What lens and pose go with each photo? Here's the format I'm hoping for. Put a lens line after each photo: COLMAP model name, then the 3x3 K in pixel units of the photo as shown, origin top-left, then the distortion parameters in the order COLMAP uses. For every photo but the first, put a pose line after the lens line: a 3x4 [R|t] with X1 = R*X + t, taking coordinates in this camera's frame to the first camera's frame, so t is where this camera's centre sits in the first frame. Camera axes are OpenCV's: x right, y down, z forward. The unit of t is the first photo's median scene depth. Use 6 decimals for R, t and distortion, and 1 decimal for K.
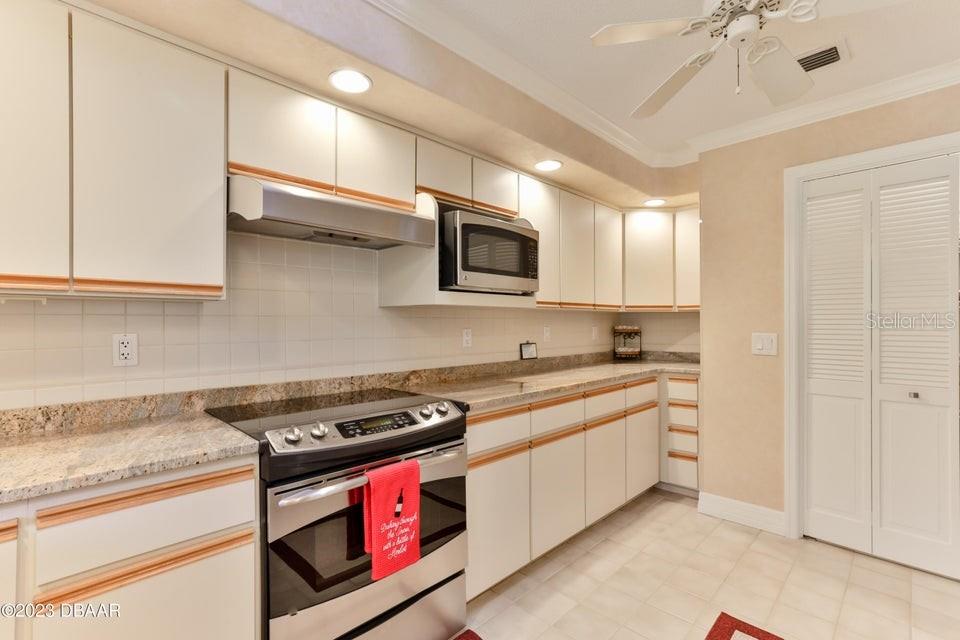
lens RADIAL K [[444.3, 0, 472.9], [0, 444.3, 321.4], [0, 0, 1]] dist [-0.012286, 0.000185]
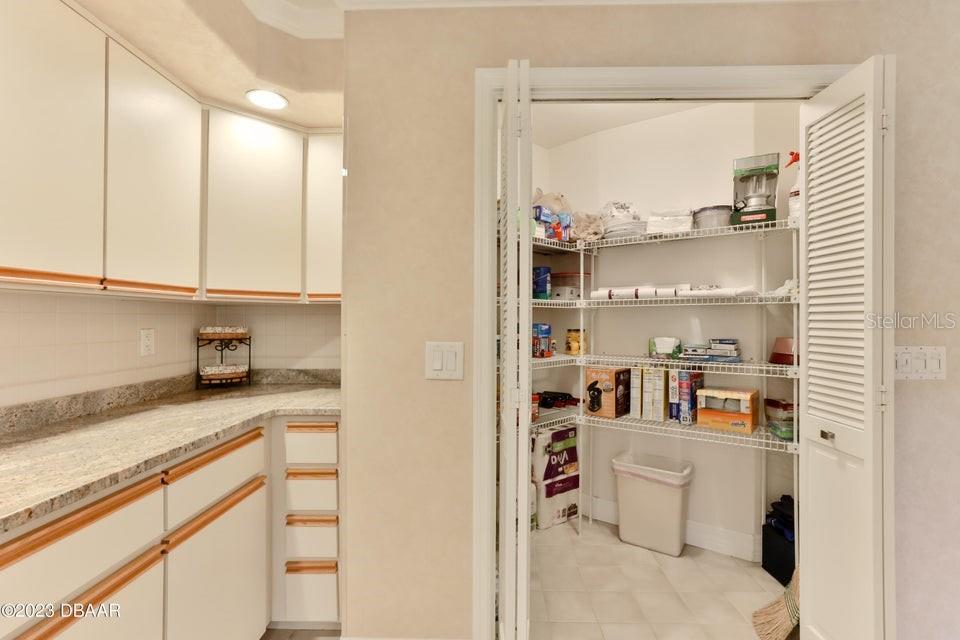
lens RADIAL K [[444.3, 0, 480.3], [0, 444.3, 317.7], [0, 0, 1]] dist [-0.012286, 0.000185]
pose [[0.727045, 0.006942, 0.686554, 0.242733], [-0.006539, 0.999974, -0.003187, -0.002899], [-0.686558, -0.002172, 0.727071, 0.450439]]
